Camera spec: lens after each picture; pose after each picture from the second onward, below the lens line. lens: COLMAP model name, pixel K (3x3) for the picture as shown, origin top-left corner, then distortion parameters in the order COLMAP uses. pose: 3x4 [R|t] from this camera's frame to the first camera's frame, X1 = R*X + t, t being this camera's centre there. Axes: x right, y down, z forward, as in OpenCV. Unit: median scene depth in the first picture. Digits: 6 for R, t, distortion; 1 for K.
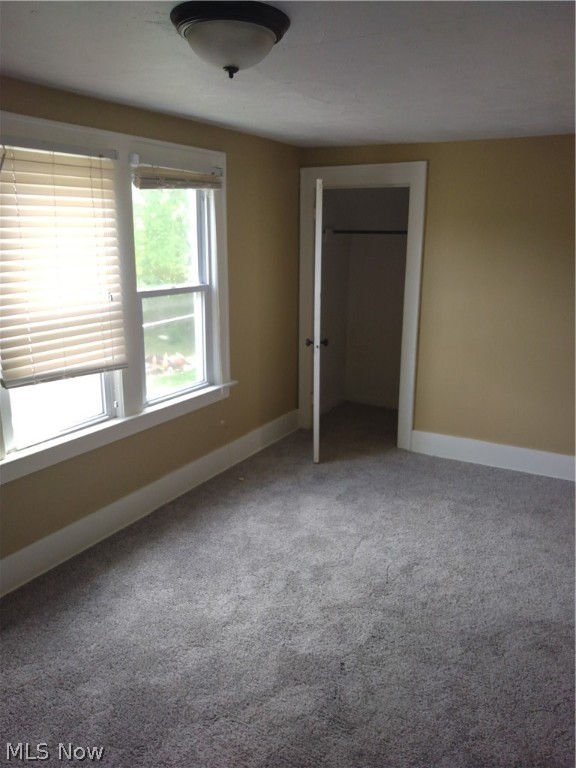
lens RADIAL K [[605.5, 0, 283.5], [0, 605.5, 384.5], [0, 0, 1]] dist [0.121827, -0.254785]
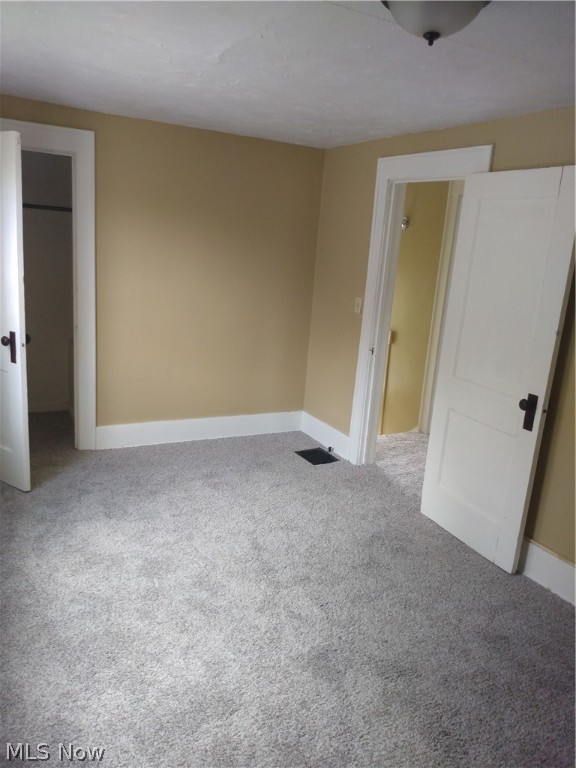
lens RADIAL K [[605.5, 0, 283.5], [0, 605.5, 384.5], [0, 0, 1]] dist [0.121827, -0.254785]
pose [[0.537755, -0.161827, 0.827425, -0.496005], [0.137759, 0.985082, 0.103130, -0.055896], [-0.831771, 0.058527, 0.552026, 0.325848]]
